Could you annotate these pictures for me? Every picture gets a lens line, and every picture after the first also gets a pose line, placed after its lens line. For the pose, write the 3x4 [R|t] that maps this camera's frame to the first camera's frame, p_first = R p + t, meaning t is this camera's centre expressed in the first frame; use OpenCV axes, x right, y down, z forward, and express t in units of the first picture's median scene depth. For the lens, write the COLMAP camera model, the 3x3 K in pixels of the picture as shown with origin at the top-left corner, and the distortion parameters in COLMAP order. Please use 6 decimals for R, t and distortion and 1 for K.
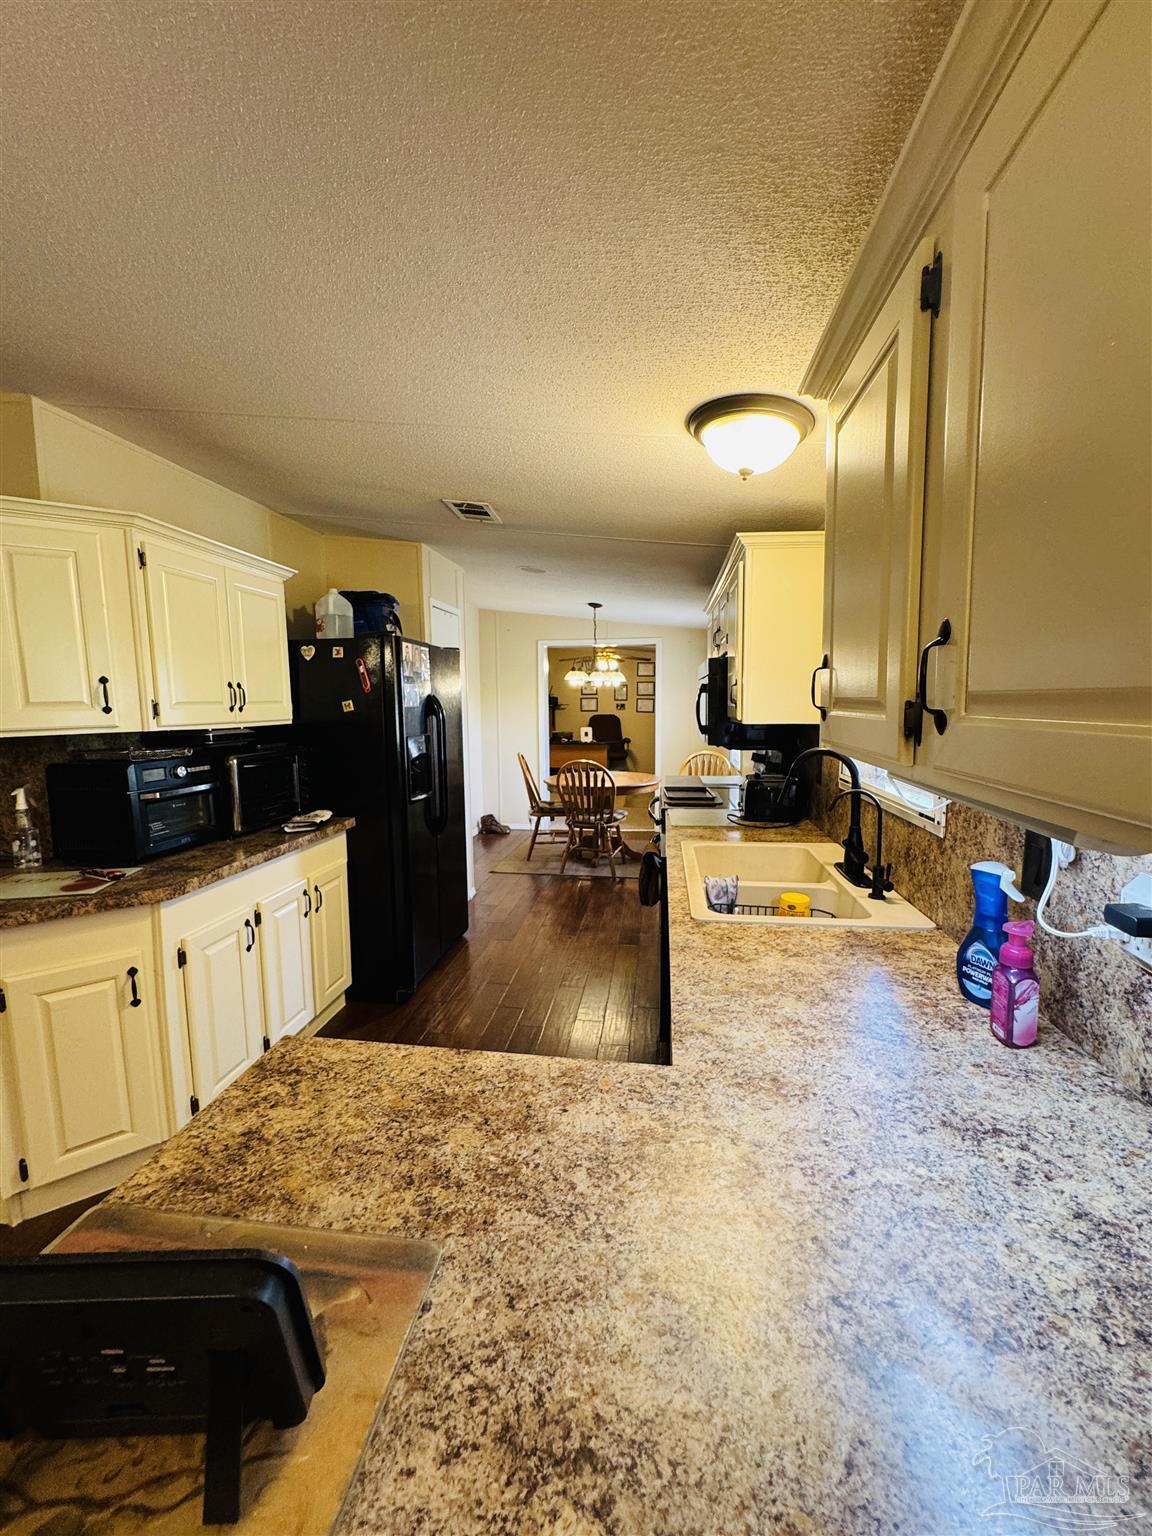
lens RADIAL K [[618.8, 0, 574.0], [0, 618.8, 763.9], [0, 0, 1]] dist [0.000726, -0.000090]
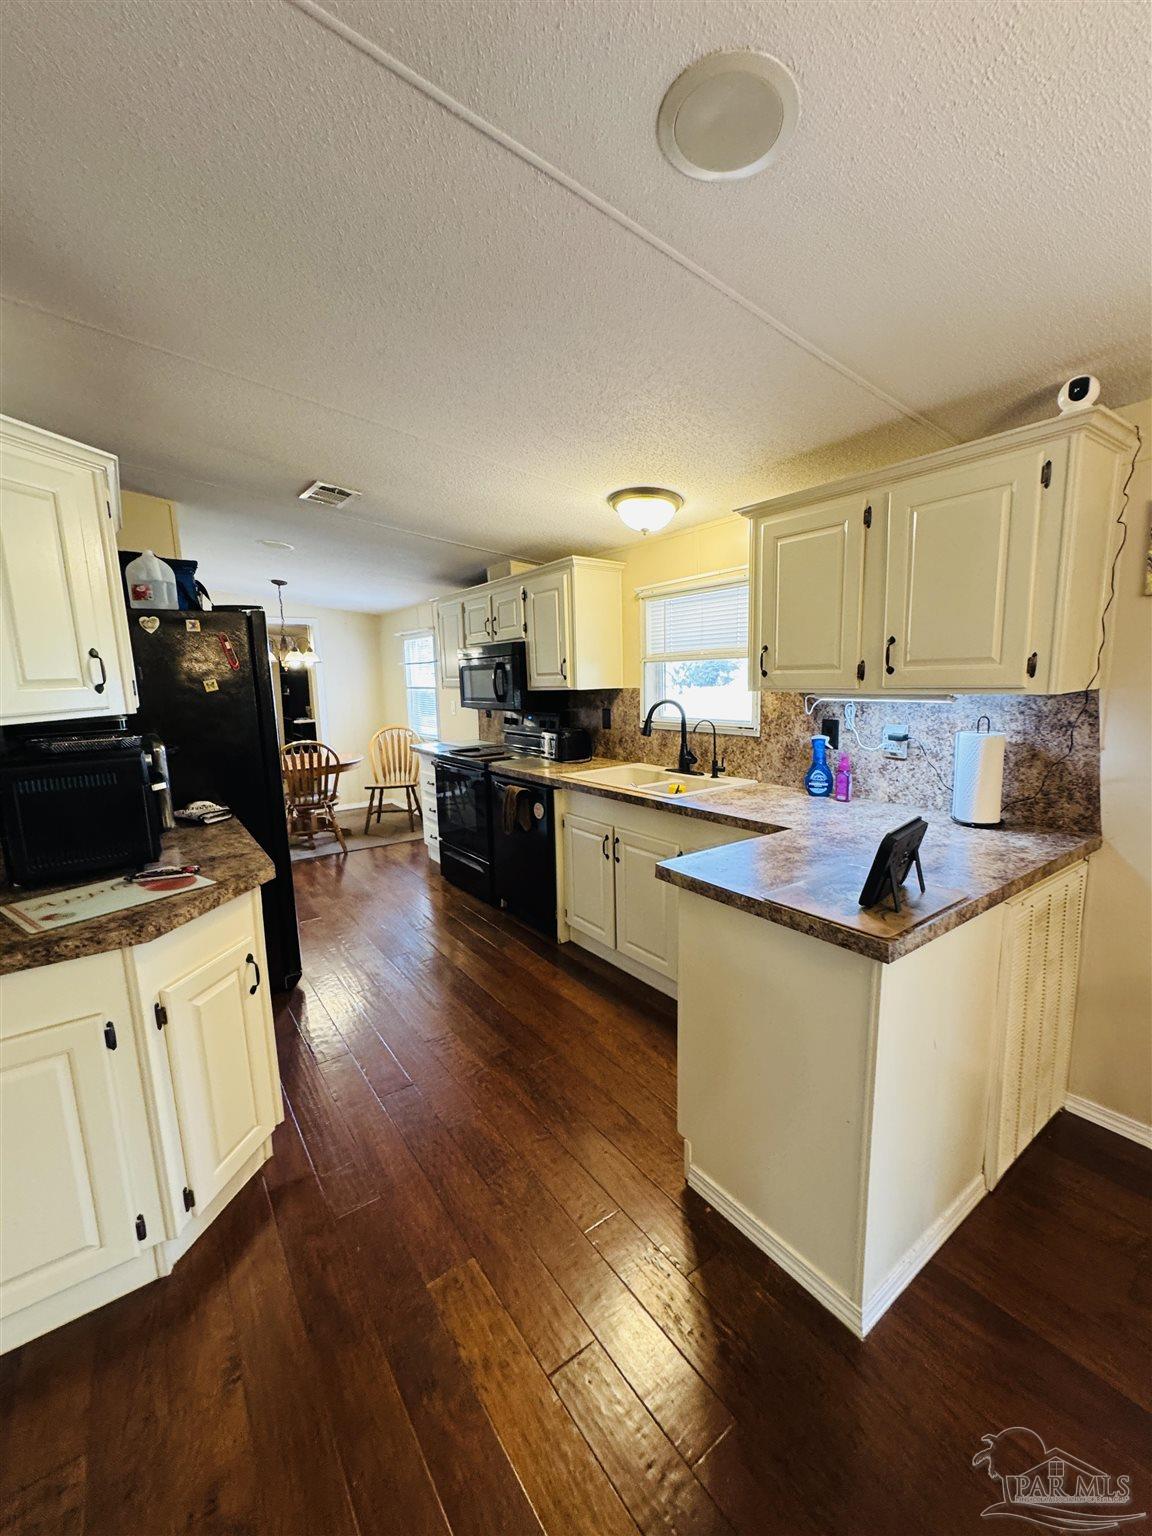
lens RADIAL K [[618.8, 0, 572.6], [0, 618.8, 770.7], [0, 0, 1]] dist [0.000726, -0.000090]
pose [[0.722906, -0.115680, 0.681193, -0.636491], [0.090491, 0.993245, 0.072640, 0.013644], [-0.684995, 0.009130, 0.728491, -0.031630]]
